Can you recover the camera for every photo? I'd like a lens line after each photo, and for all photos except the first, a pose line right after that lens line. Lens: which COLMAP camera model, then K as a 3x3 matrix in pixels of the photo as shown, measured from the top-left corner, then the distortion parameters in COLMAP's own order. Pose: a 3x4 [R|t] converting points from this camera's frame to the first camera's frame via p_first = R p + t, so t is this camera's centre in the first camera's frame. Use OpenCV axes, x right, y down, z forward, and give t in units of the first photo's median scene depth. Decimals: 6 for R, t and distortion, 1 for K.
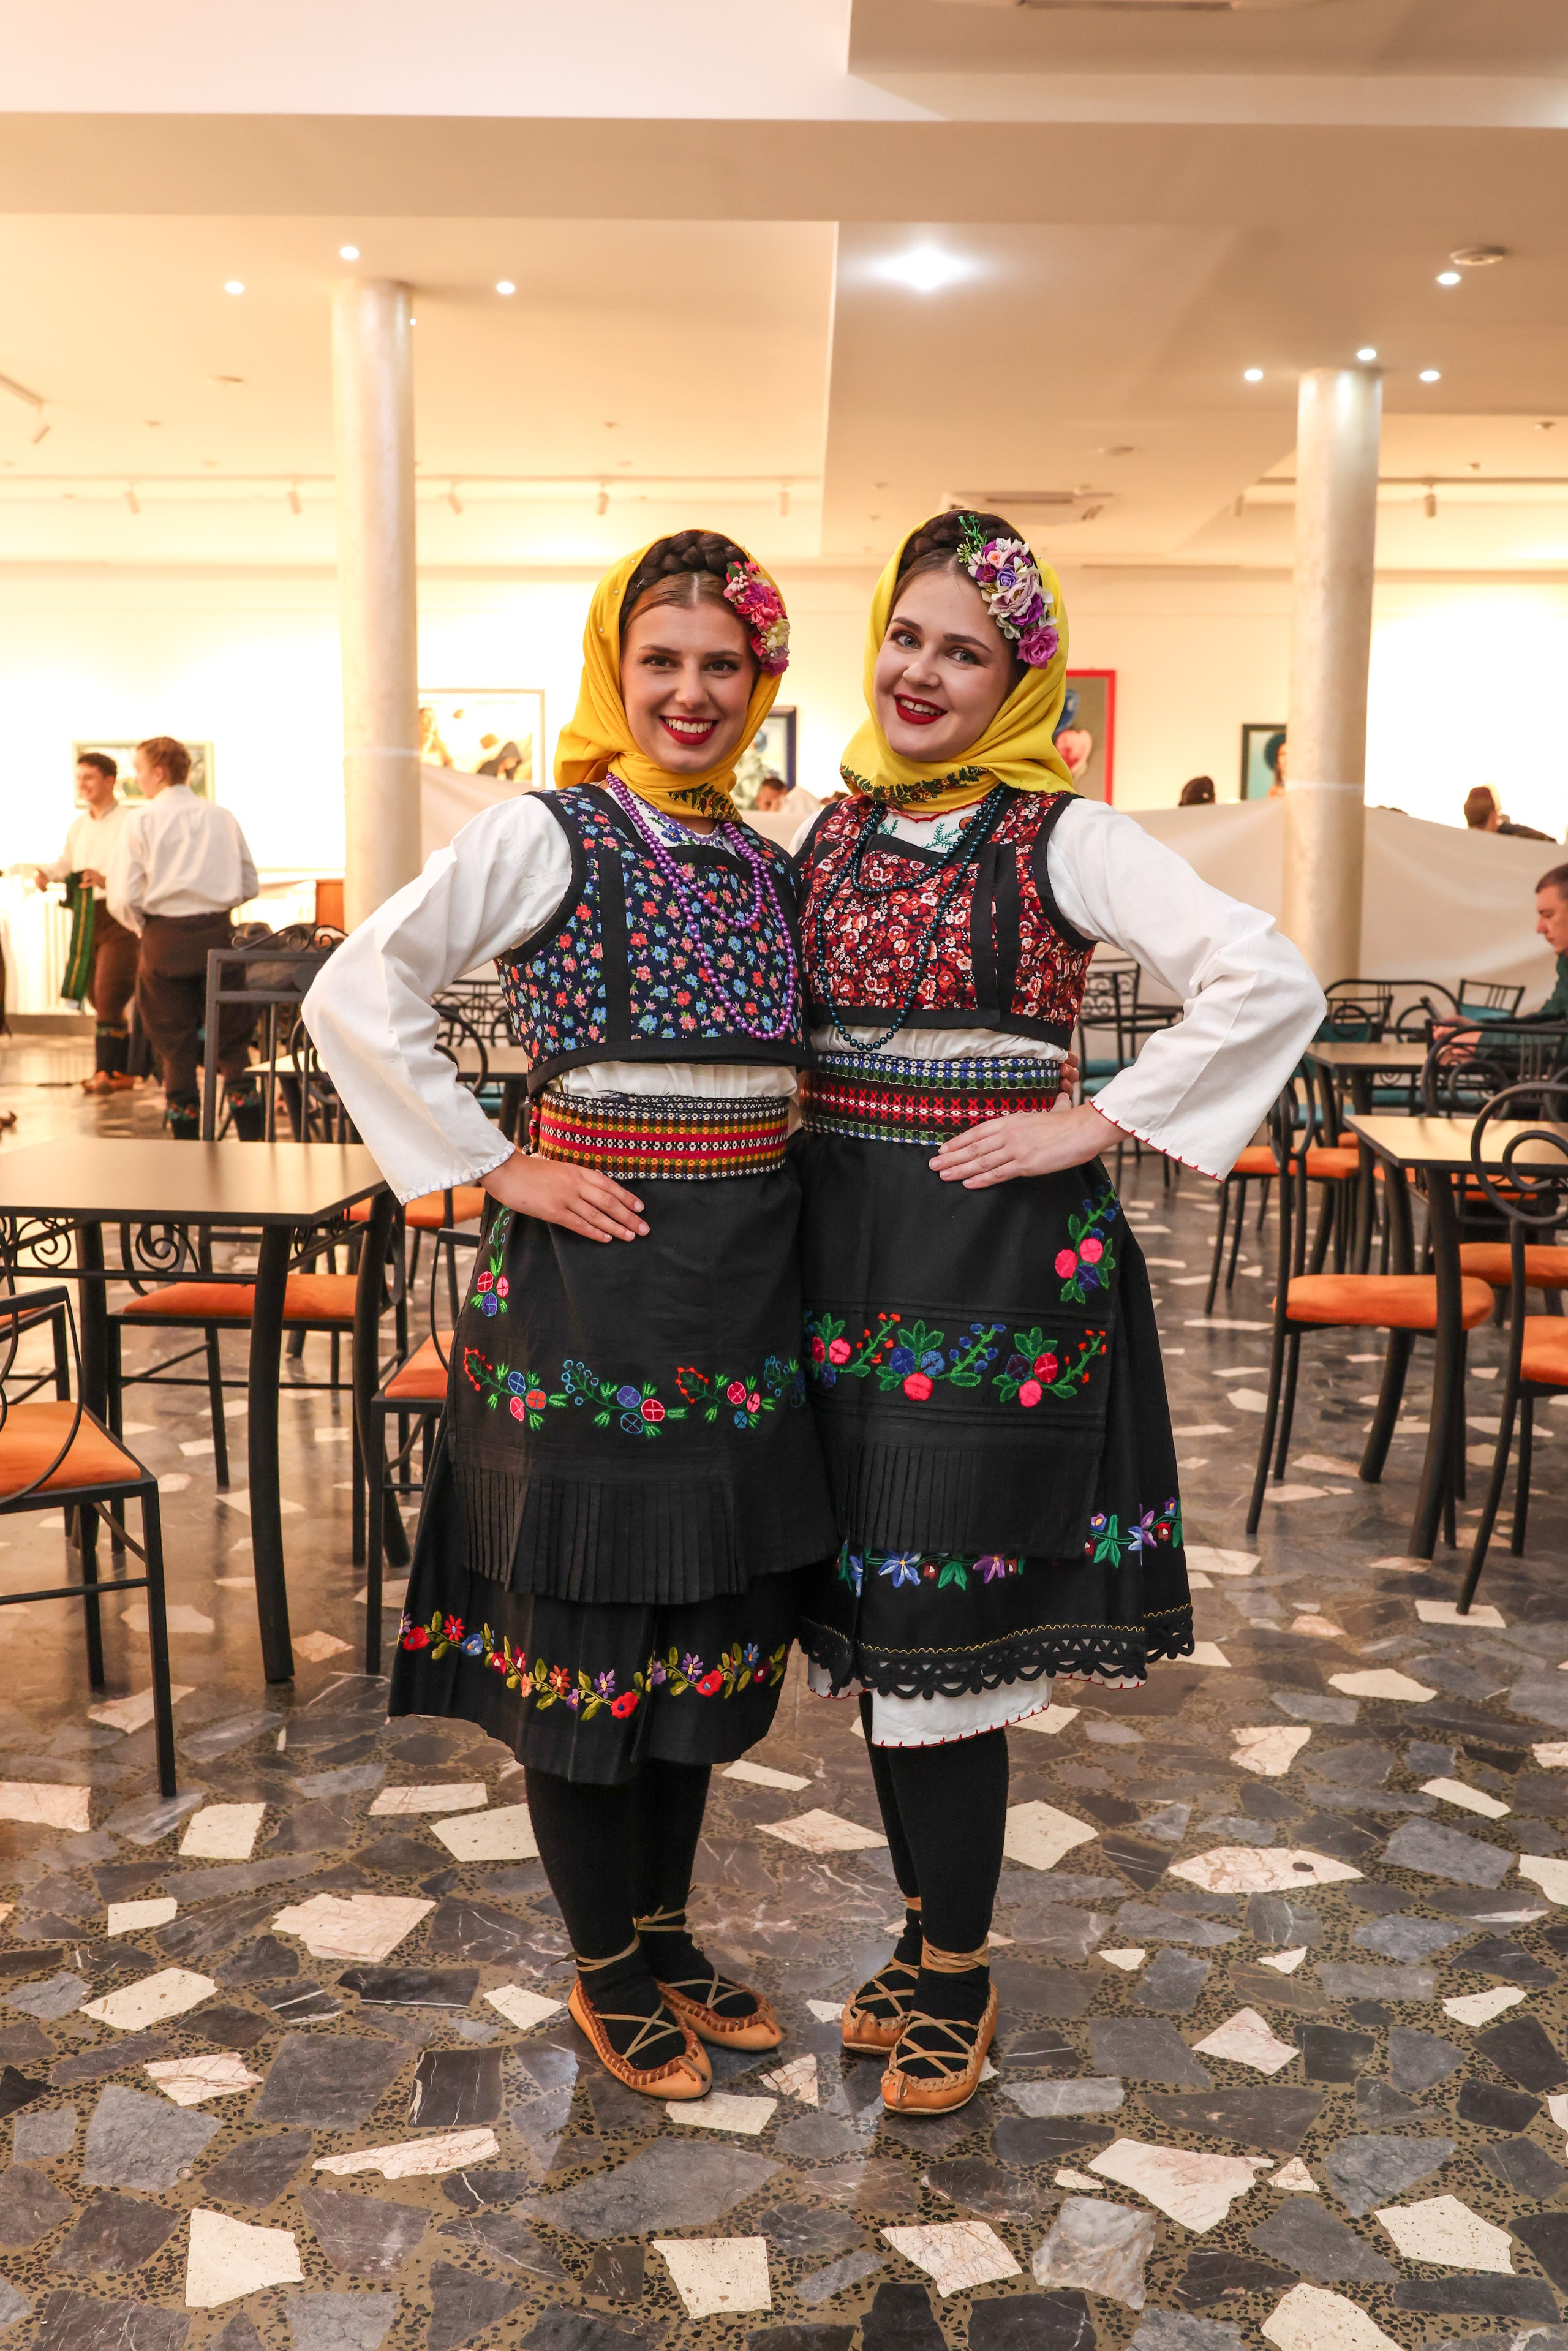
lens RADIAL K [[2198.3, 0, 793.8], [0, 2198.3, 1180.4], [0, 0, 1]] dist [-0.007130, 0.000000]
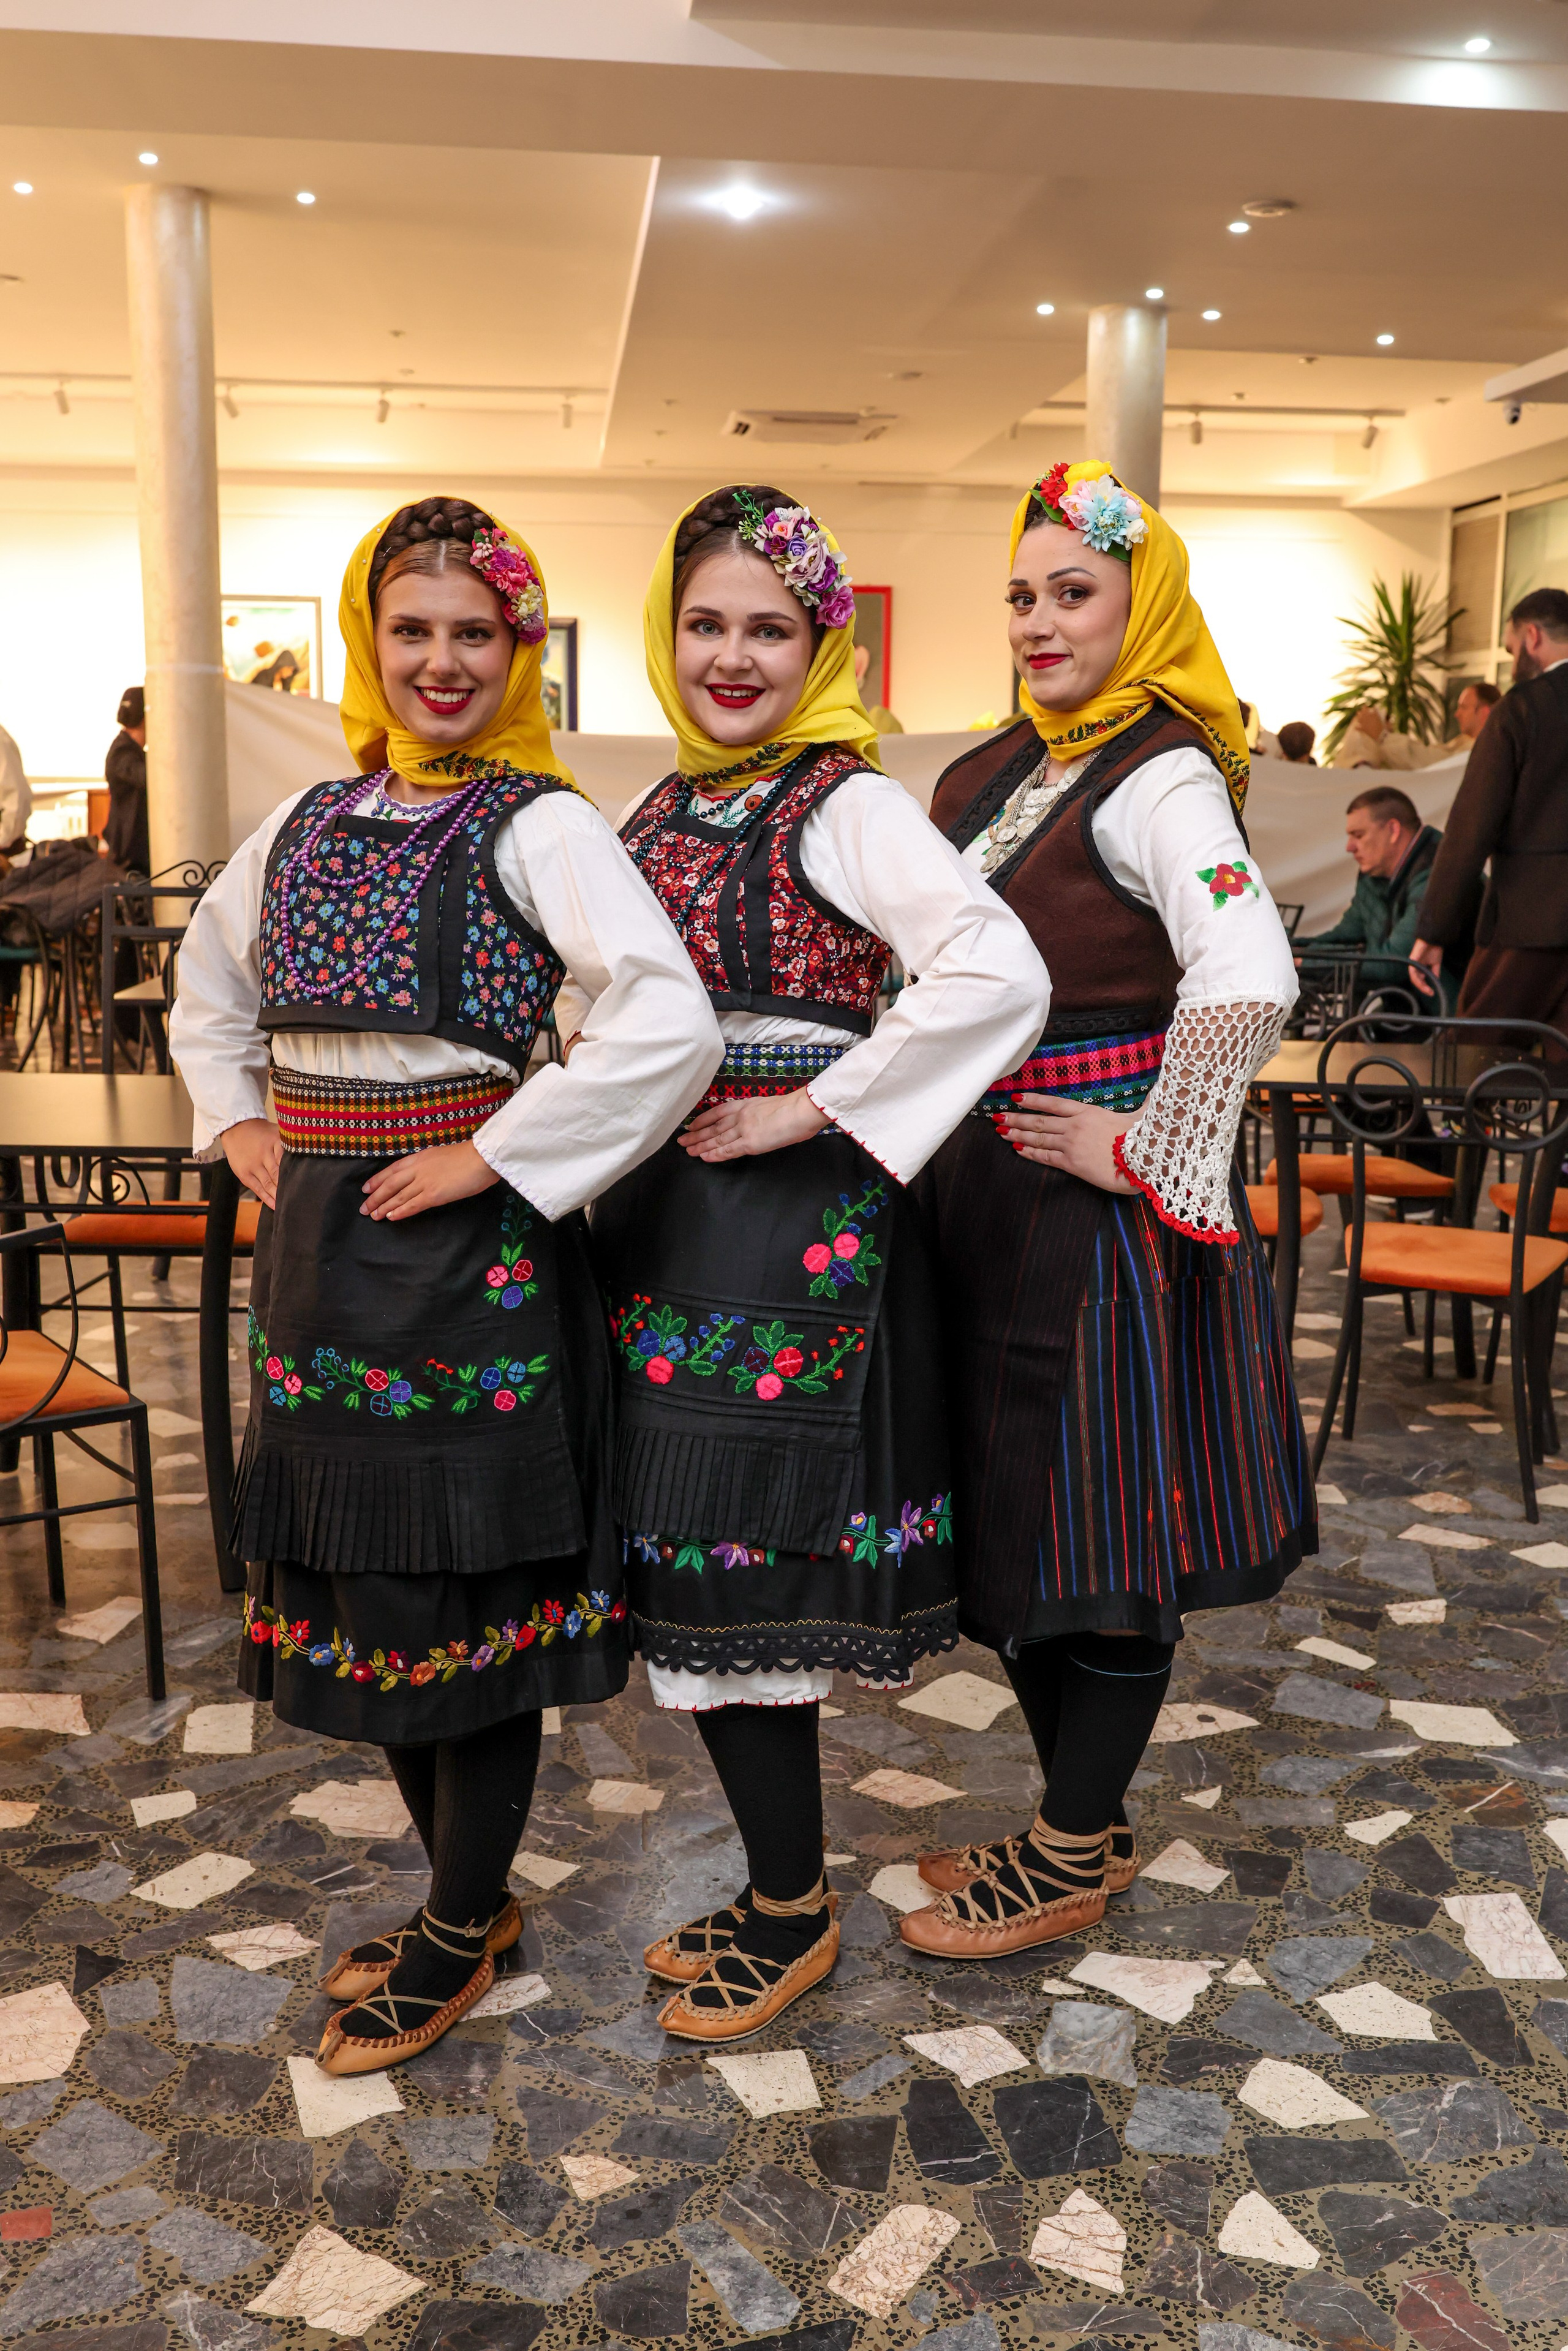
lens RADIAL K [[2198.3, 0, 789.6], [0, 2198.3, 1173.3], [0, 0, 1]] dist [-0.007130, 0.000000]
pose [[0.993477, -0.014856, 0.113061, -0.095413], [0.010272, 0.999106, 0.041019, -0.014139], [-0.113570, -0.039590, 0.992741, -0.077452]]
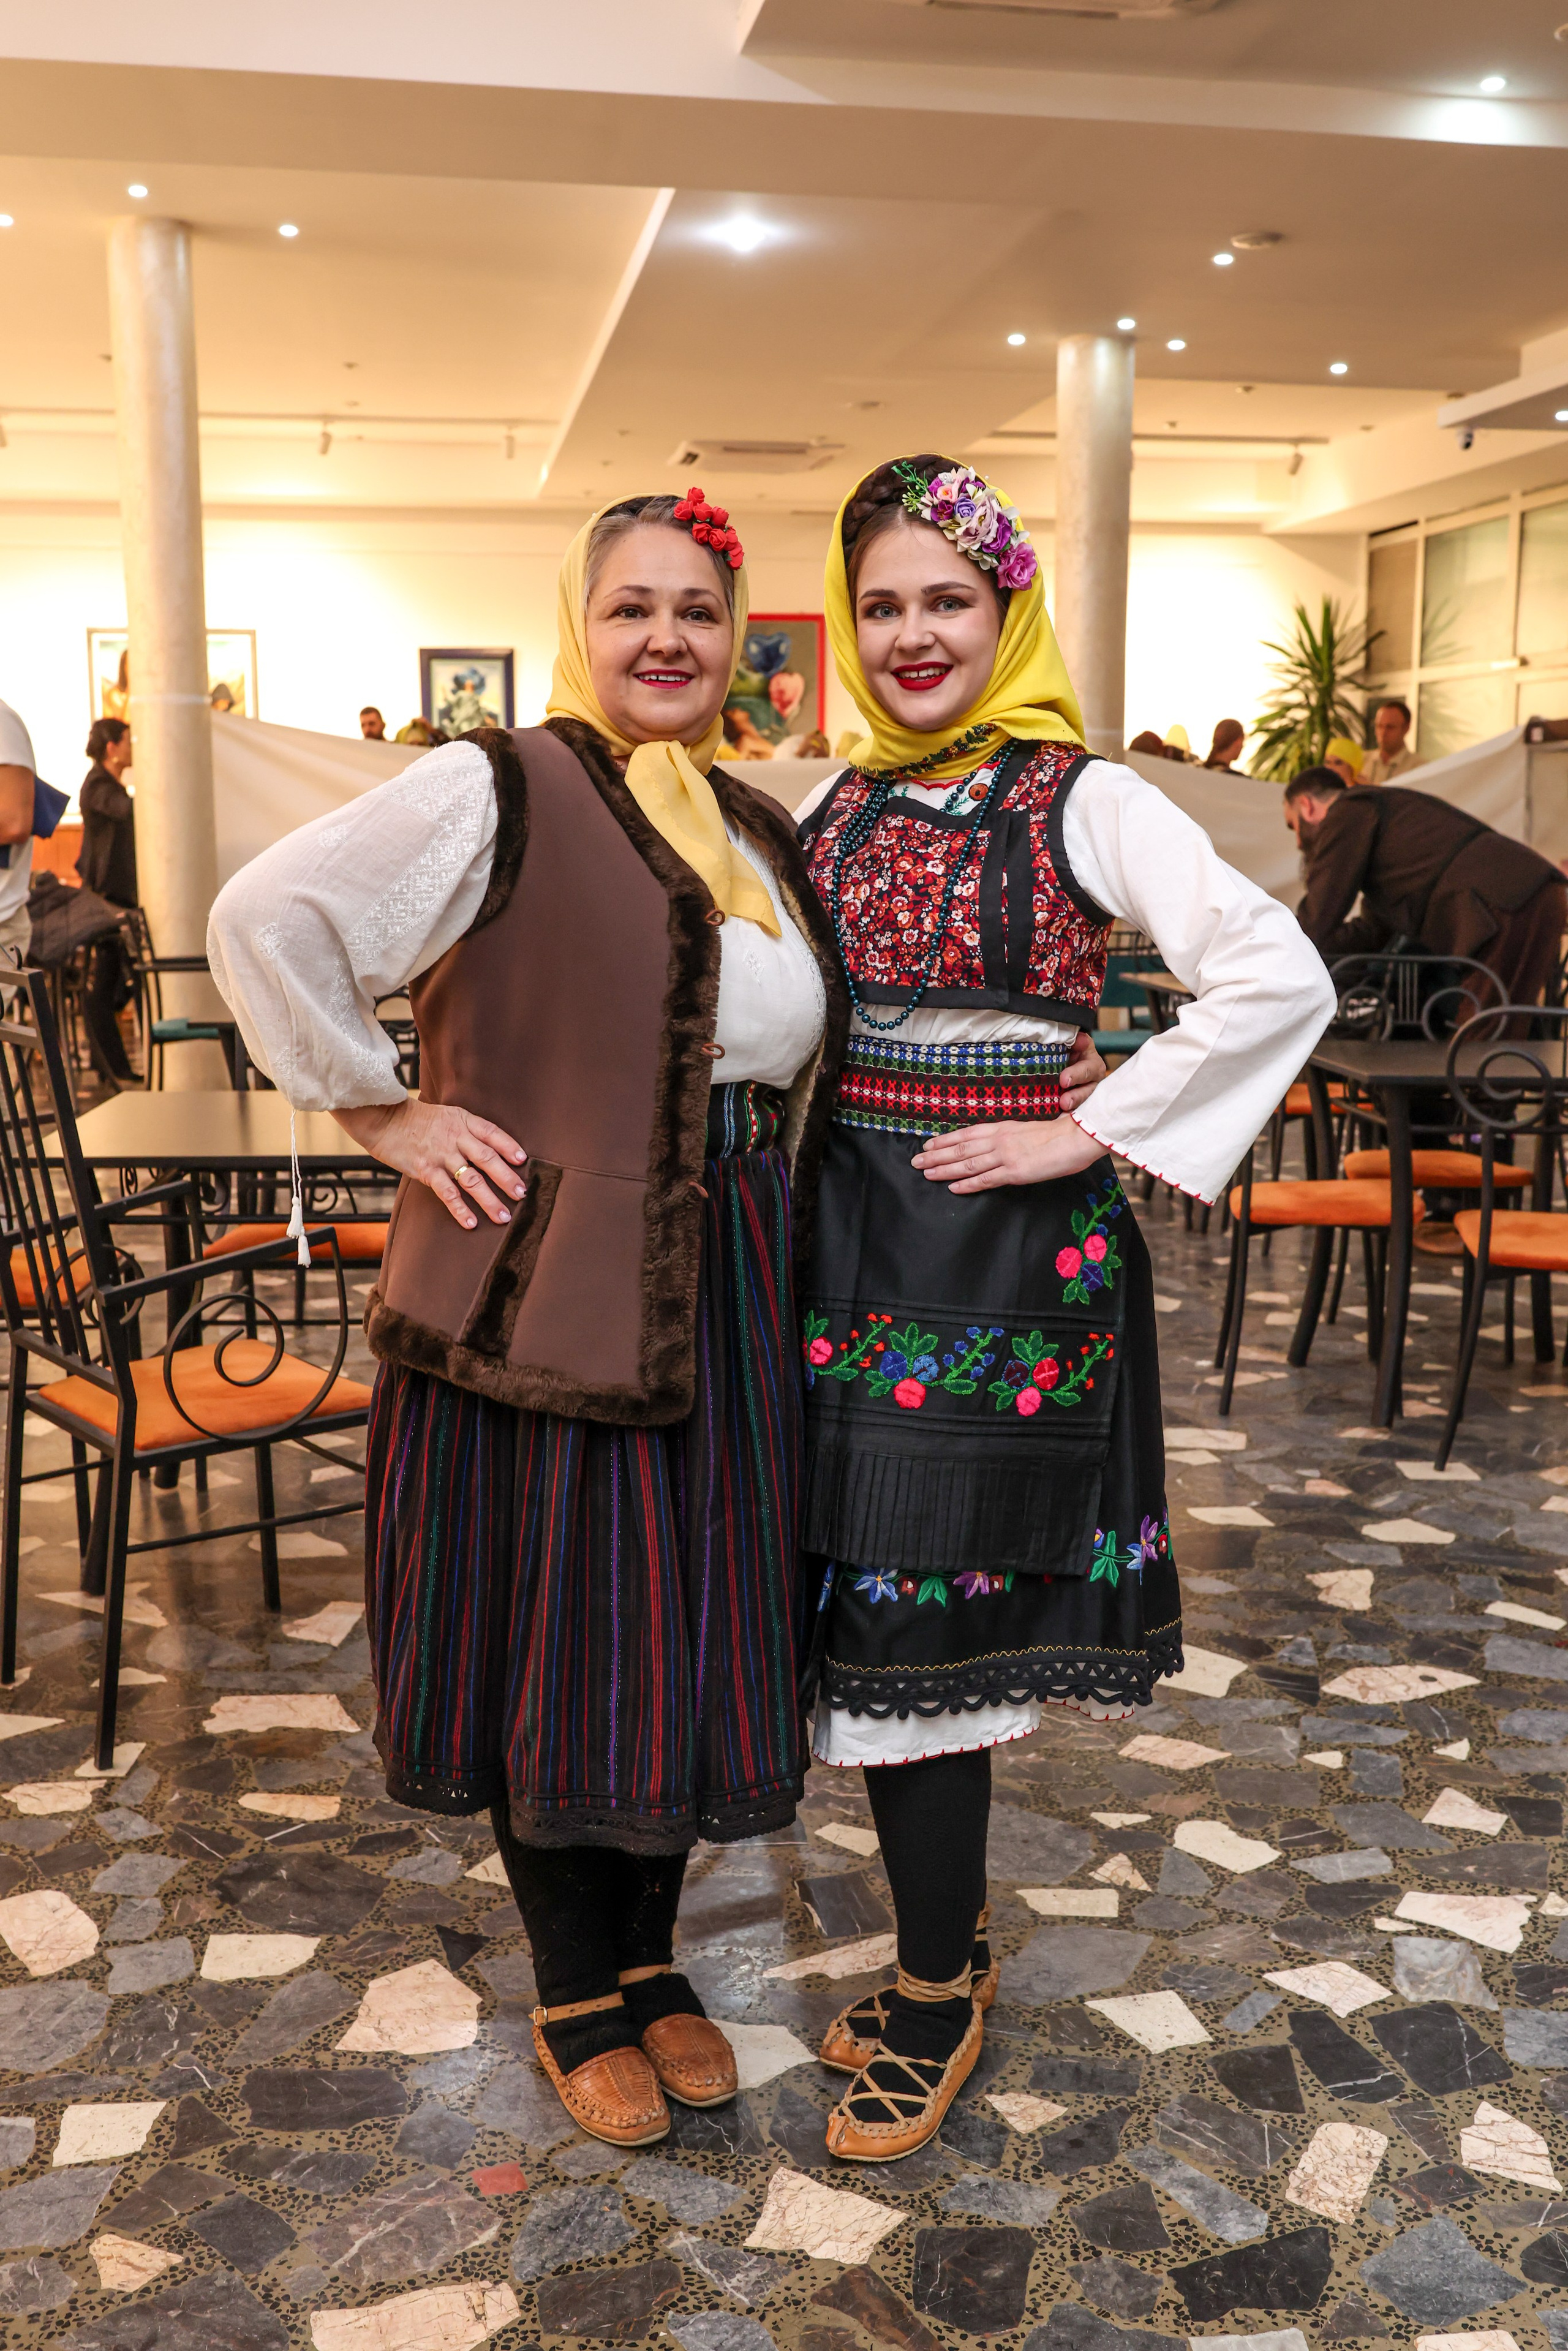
lens RADIAL K [[2198.3, 0, 777.6], [0, 2198.3, 1178.6], [0, 0, 1]] dist [-0.007130, 0.000000]
pose [[0.985401, -0.035637, 0.166479, -0.272643], [0.030972, 0.999054, 0.030534, -0.001165], [-0.167409, -0.024932, 0.985572, -0.085457]]
